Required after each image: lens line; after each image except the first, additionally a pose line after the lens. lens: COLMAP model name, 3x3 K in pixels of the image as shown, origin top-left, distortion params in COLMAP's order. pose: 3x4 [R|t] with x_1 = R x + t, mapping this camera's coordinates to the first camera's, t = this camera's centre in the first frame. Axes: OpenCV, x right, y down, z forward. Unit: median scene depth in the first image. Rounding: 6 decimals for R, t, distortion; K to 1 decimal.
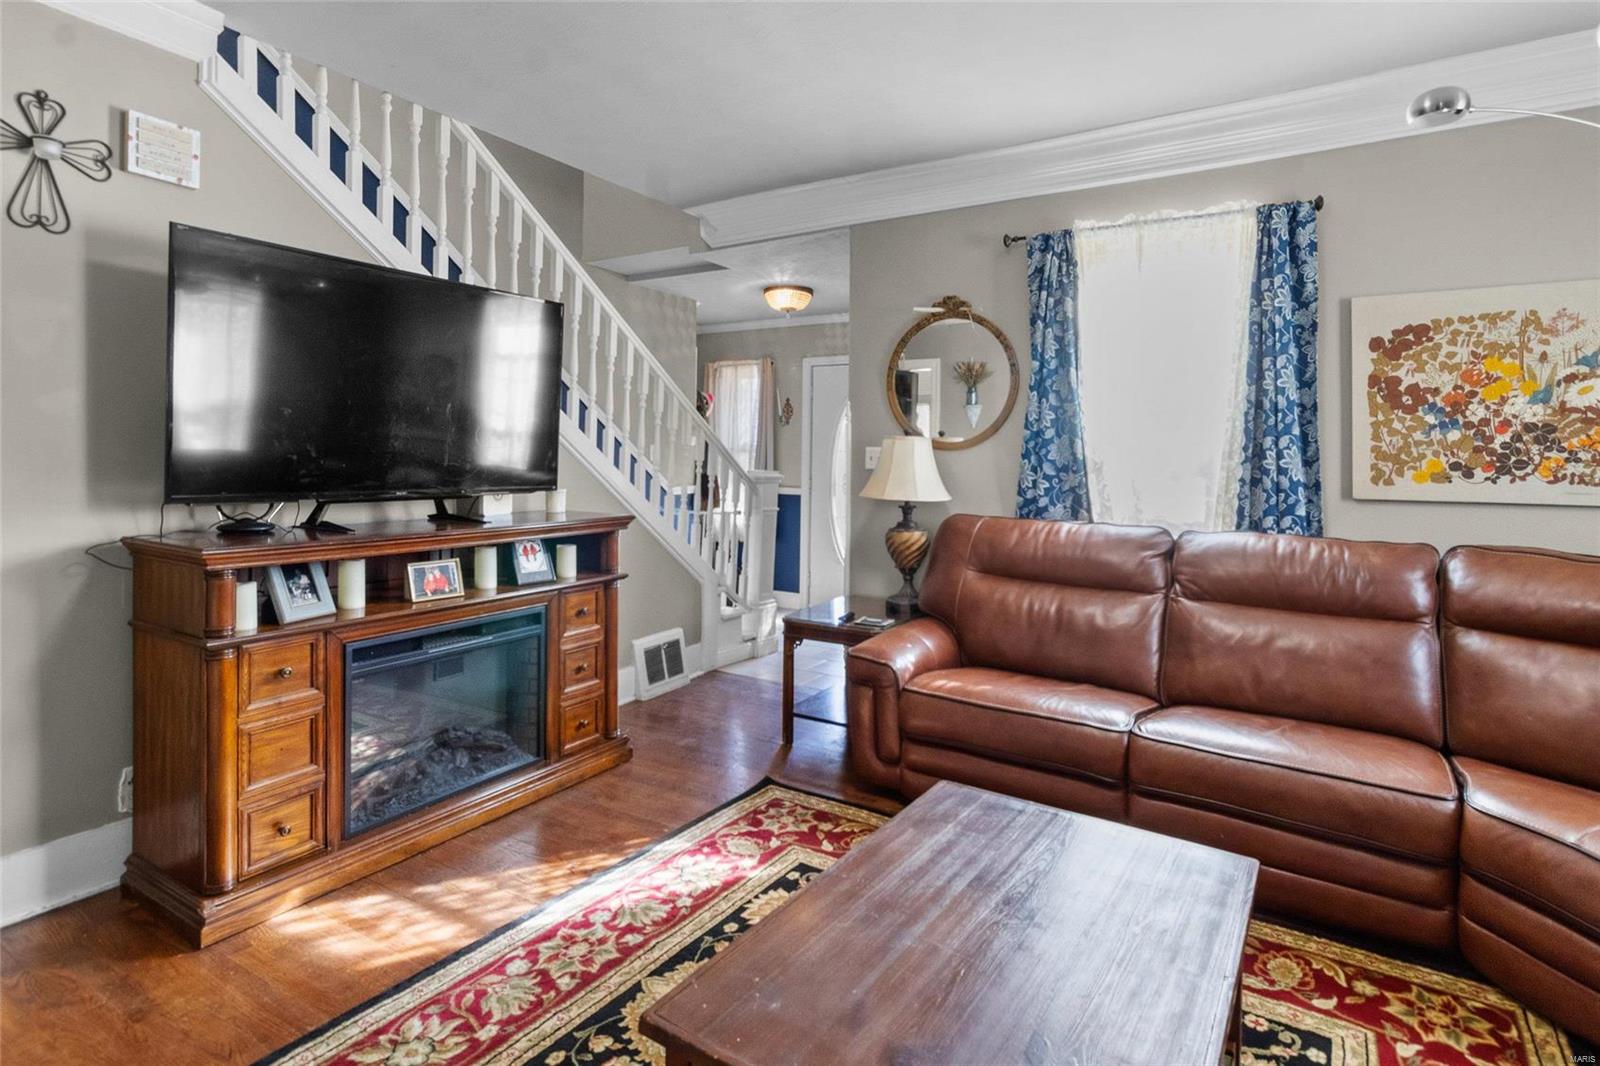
lens RADIAL K [[800.5, 0, 789.9], [0, 800.5, 457.8], [0, 0, 1]] dist [0.011147, 0.000312]
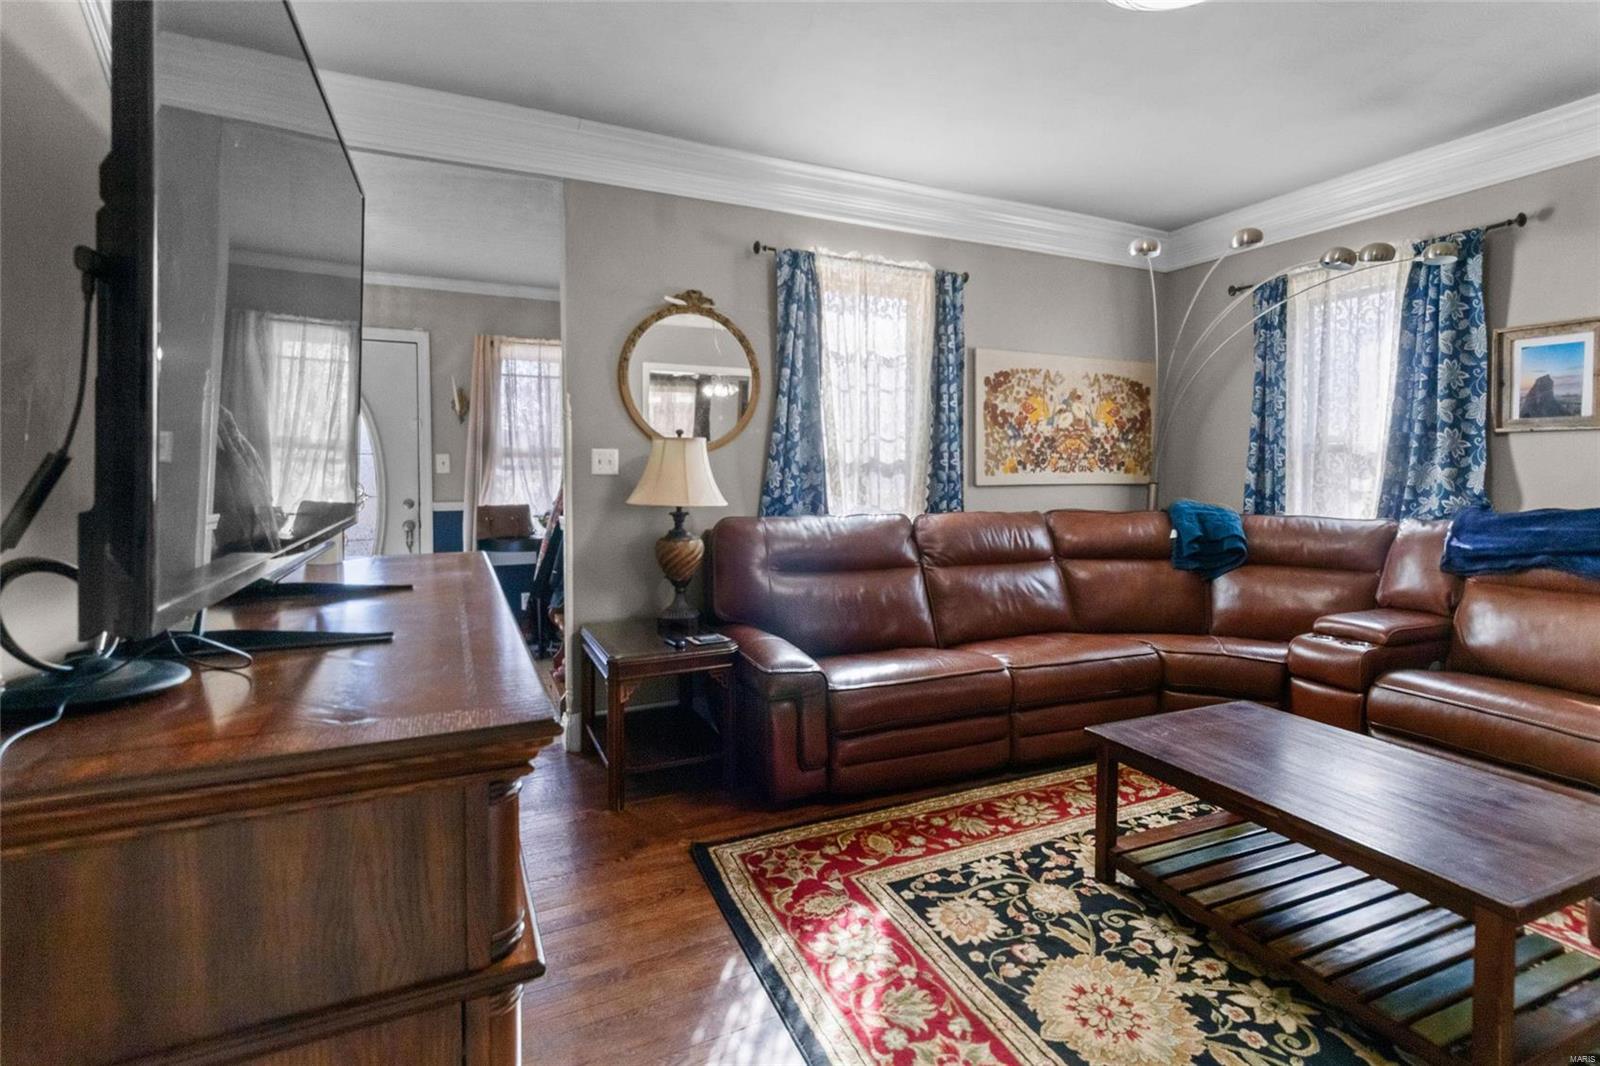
lens RADIAL K [[781.5, 0, 818.0], [0, 781.5, 489.7], [0, 0, 1]] dist [0.004818, 0.000489]
pose [[0.533737, -0.038722, 0.844764, -0.681911], [0.007800, 0.999134, 0.040870, -0.002020], [-0.845615, -0.015224, 0.533577, 0.496058]]
